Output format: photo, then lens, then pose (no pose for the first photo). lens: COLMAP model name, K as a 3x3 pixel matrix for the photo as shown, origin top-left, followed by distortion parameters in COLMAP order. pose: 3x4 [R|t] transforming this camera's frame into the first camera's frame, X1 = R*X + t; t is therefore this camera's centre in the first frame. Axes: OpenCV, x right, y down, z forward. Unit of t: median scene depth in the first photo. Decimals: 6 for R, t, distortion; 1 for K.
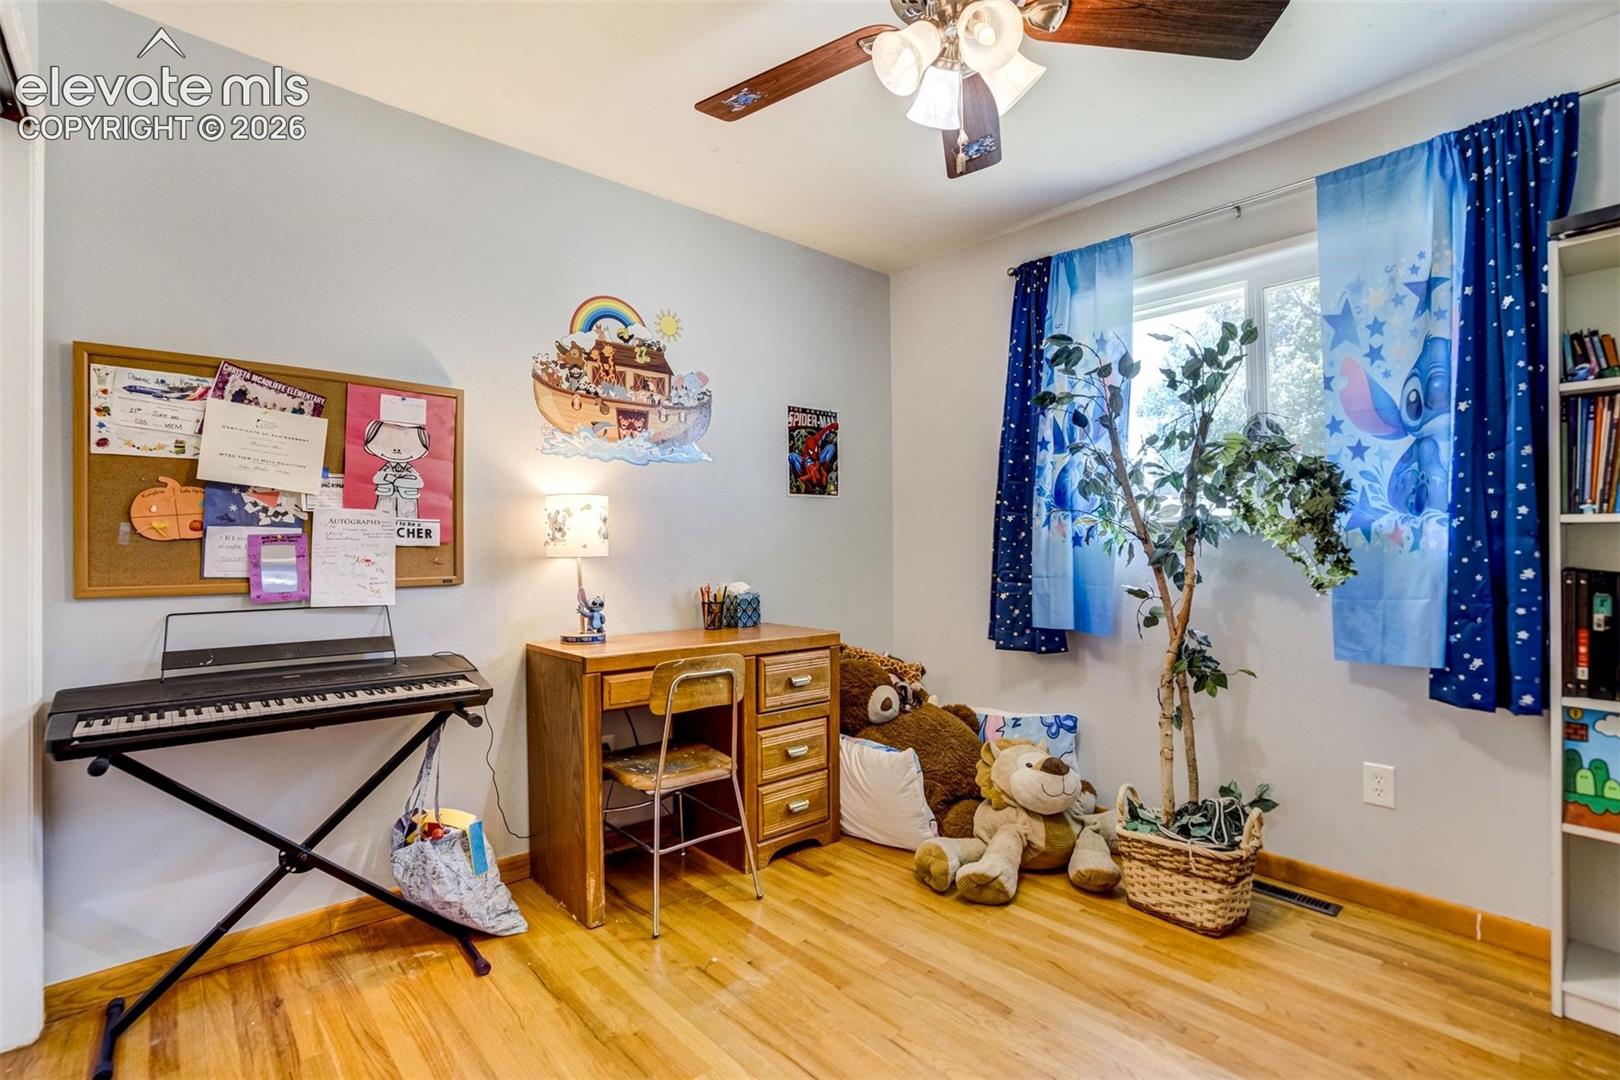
lens RADIAL K [[746.2, 0, 803.4], [0, 746.2, 548.2], [0, 0, 1]] dist [-0.046138, 0.012670]
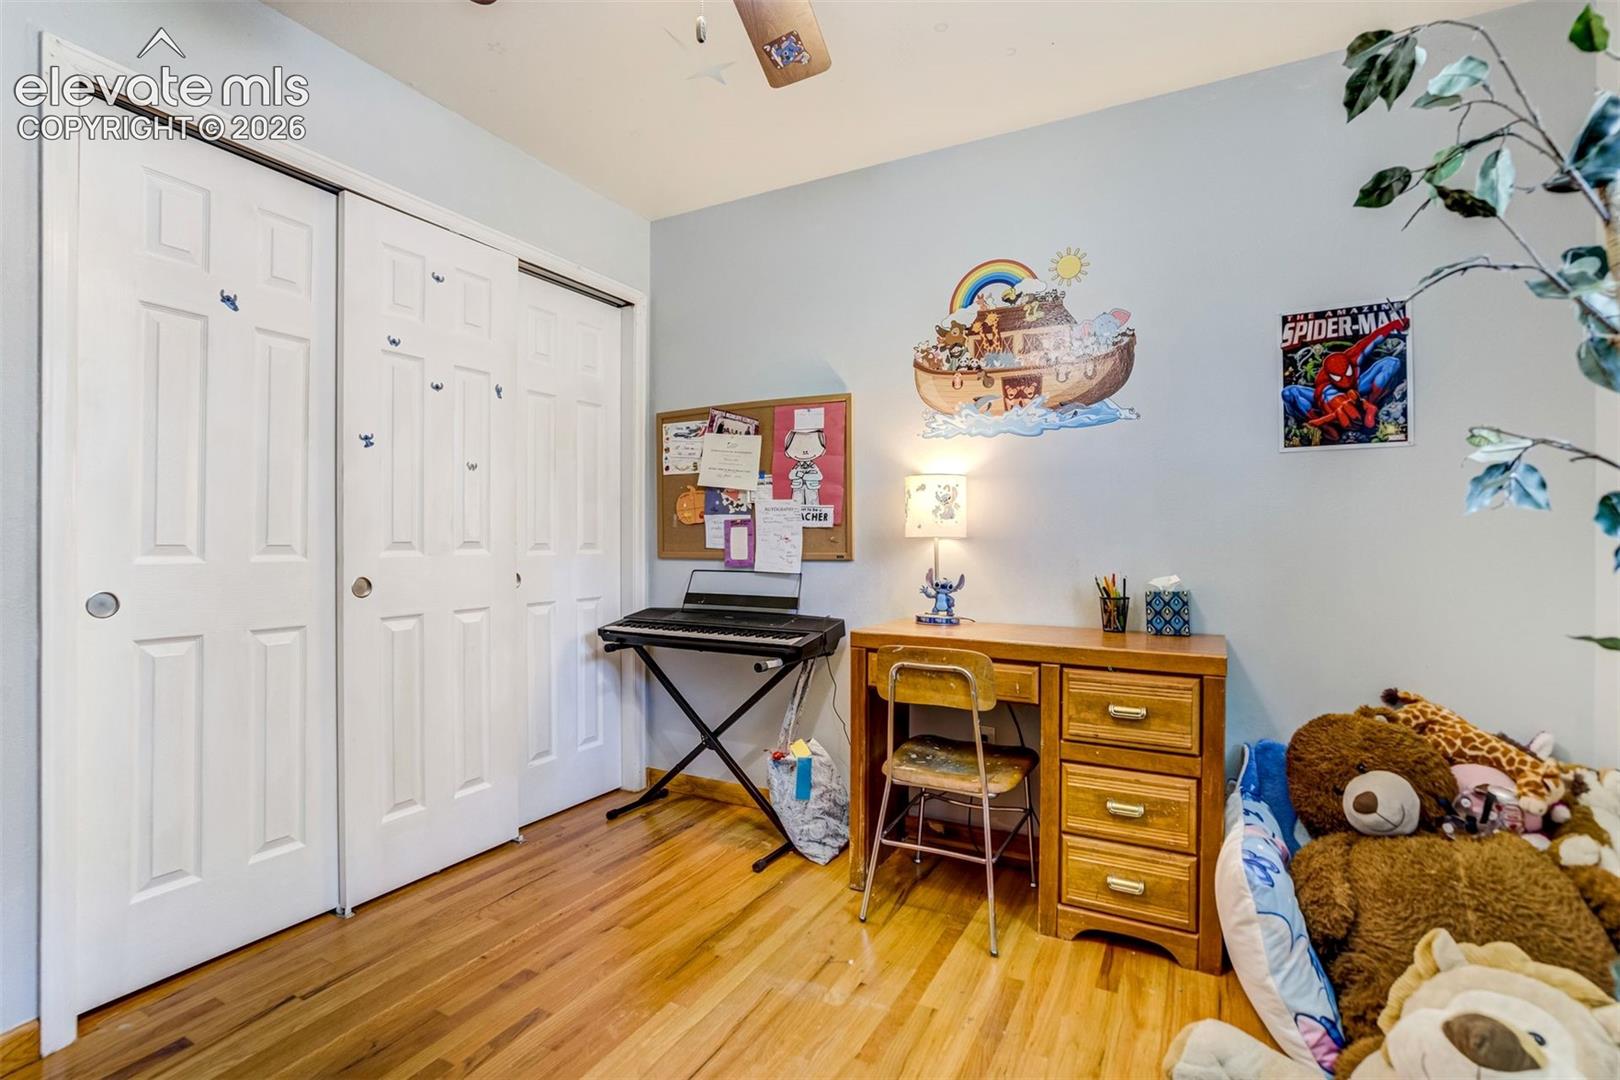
lens RADIAL K [[746.2, 0, 803.4], [0, 746.2, 548.2], [0, 0, 1]] dist [-0.046138, 0.012670]
pose [[0.350008, 0.016356, -0.936604, 0.631415], [-0.005796, 0.999866, 0.015295, 0.012766], [0.936729, 0.000075, 0.350056, 0.528656]]
